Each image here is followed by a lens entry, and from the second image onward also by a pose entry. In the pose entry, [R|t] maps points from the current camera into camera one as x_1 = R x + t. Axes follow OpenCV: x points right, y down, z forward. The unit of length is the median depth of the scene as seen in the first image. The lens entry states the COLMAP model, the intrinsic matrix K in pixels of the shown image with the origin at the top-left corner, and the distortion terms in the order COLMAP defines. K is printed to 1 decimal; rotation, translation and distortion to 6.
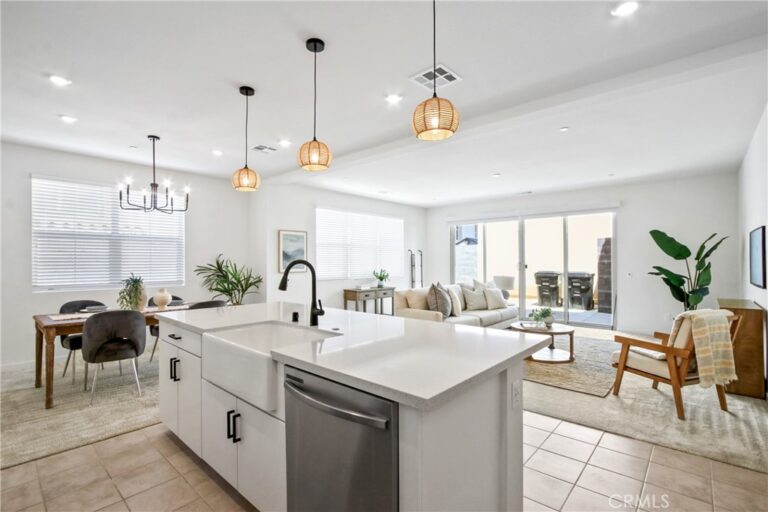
lens RADIAL K [[359.2, 0, 374.6], [0, 359.2, 258.3], [0, 0, 1]] dist [-0.029168, 0.006665]
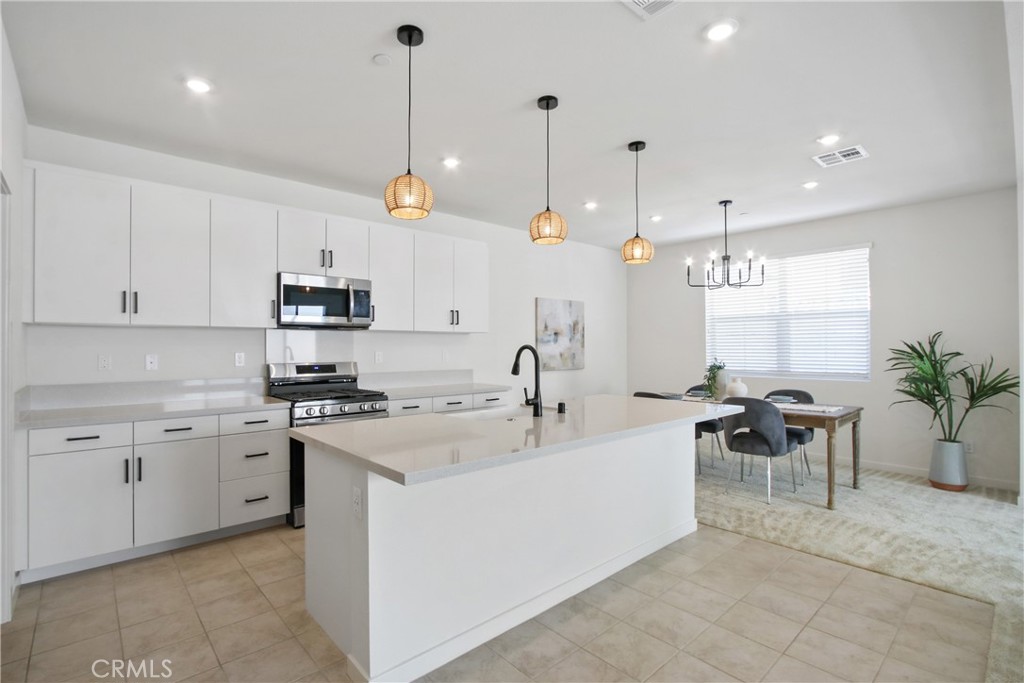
lens RADIAL K [[478.9, 0, 499.5], [0, 478.9, 344.5], [0, 0, 1]] dist [-0.029168, 0.006665]
pose [[-0.107791, -0.001315, -0.994173, 0.401679], [0.010996, 0.999936, -0.002515, 0.001878], [0.994113, -0.011203, -0.107769, 0.386027]]
